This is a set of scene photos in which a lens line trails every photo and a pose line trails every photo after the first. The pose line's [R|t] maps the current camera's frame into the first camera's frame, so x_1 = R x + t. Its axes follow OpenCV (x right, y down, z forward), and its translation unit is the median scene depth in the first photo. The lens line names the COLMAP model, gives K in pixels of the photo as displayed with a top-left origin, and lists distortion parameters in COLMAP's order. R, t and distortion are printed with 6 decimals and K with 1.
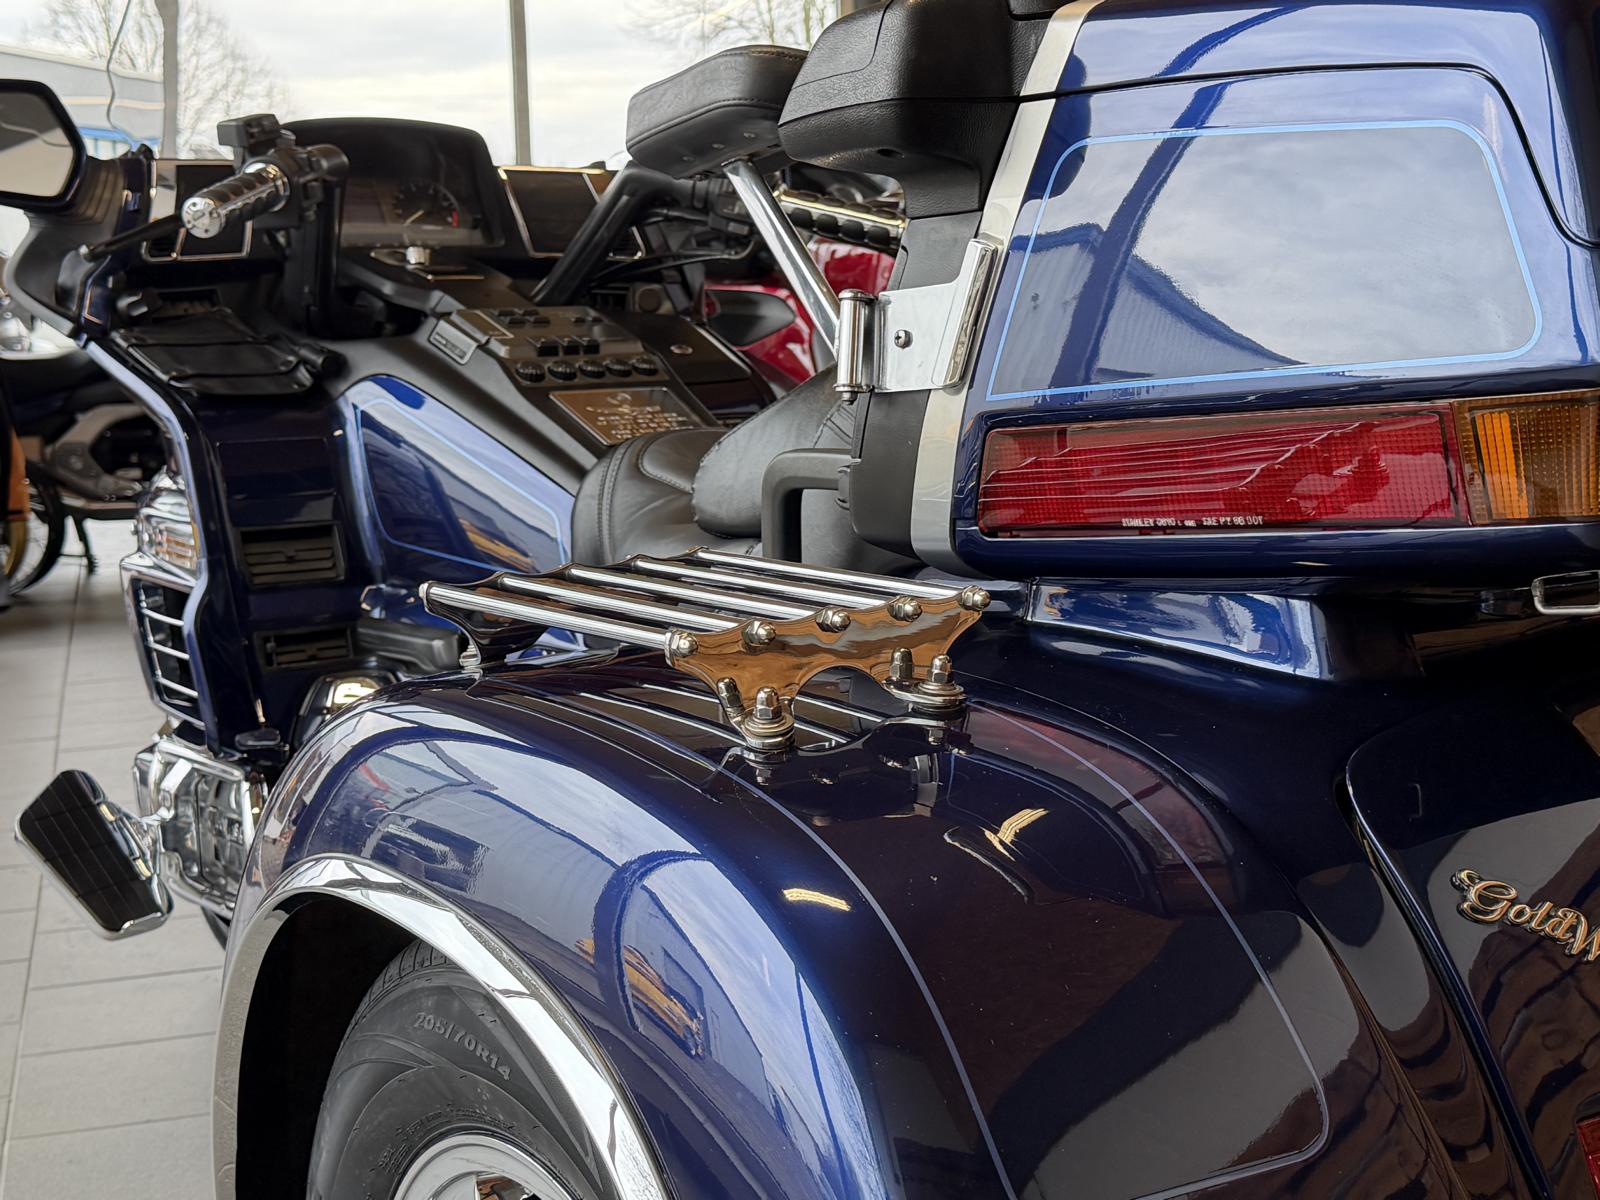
lens RADIAL K [[2264.9, 0, 793.6], [0, 2264.9, 600.0], [0, 0, 1]] dist [0.213839, 0.000000]
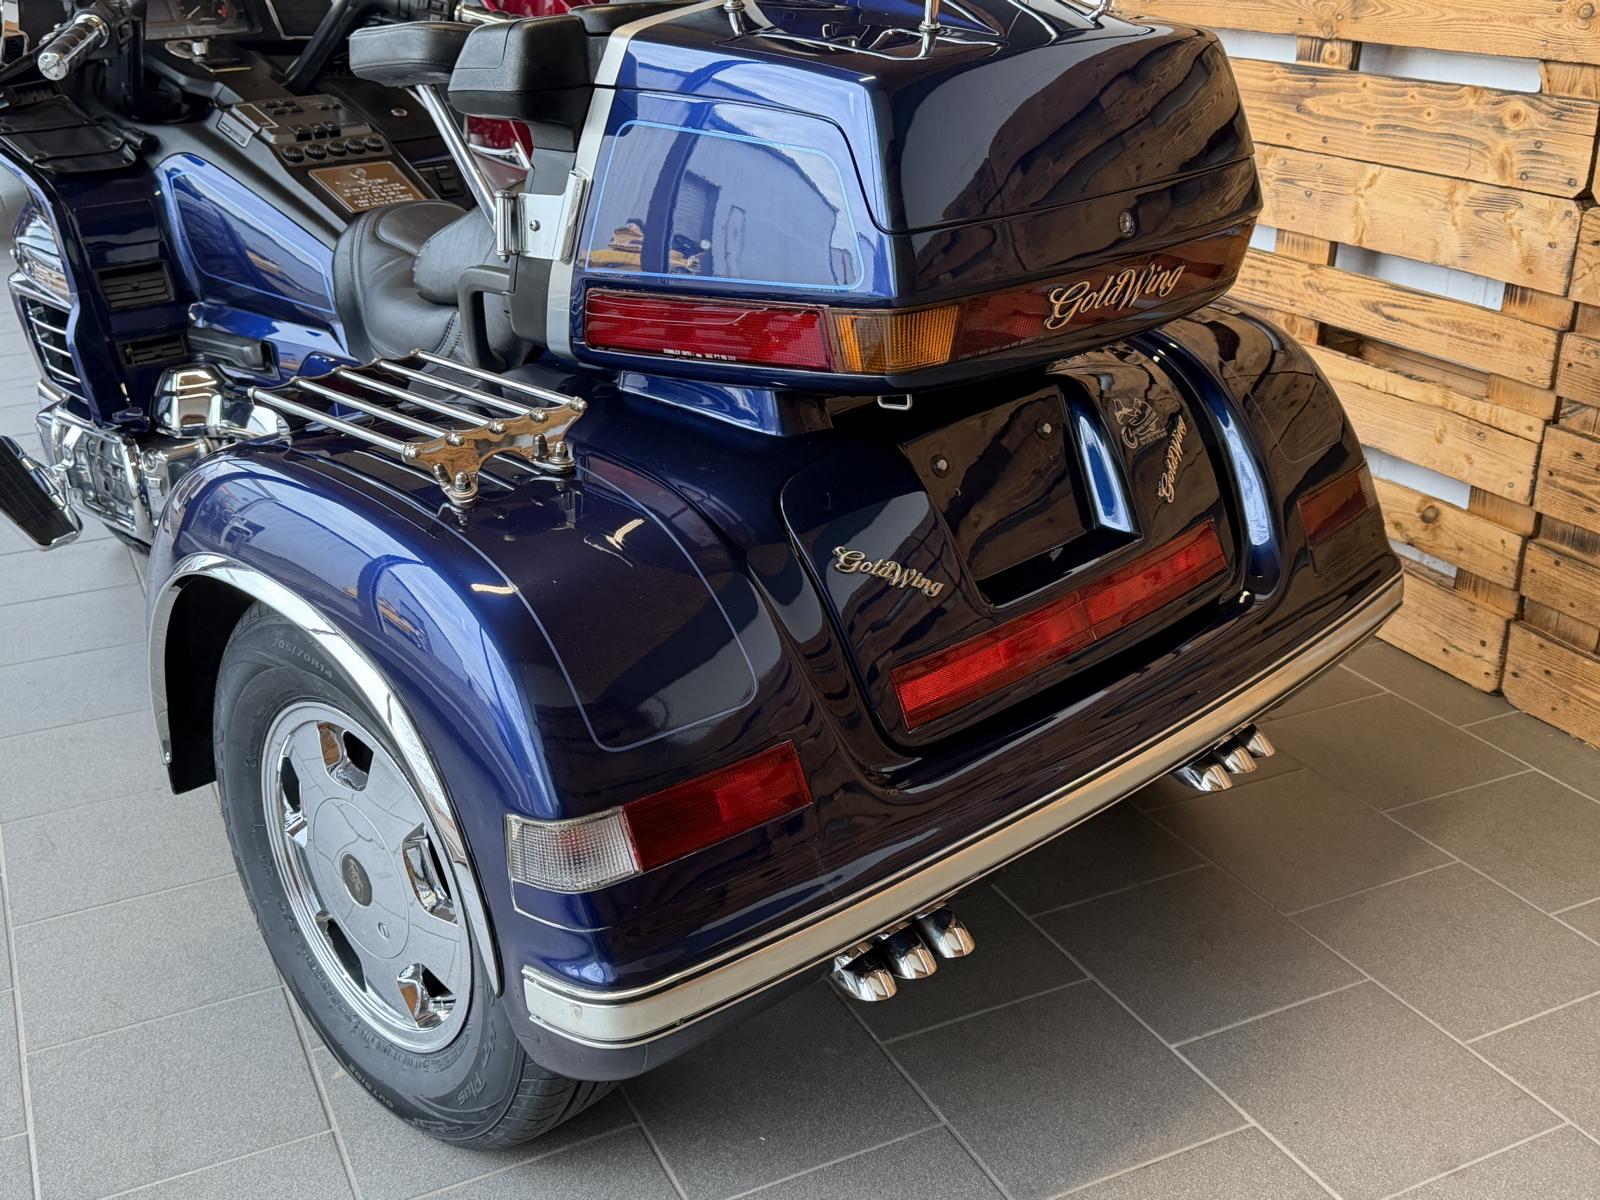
lens RADIAL K [[1832.4, 0, 784.1], [0, 1832.4, 568.5], [0, 0, 1]] dist [0.047120, 0.000000]
pose [[0.989560, -0.058337, 0.131788, 0.024690], [0.025818, 0.971379, 0.236128, -0.122401], [-0.141791, -0.230260, 0.962744, -0.247235]]
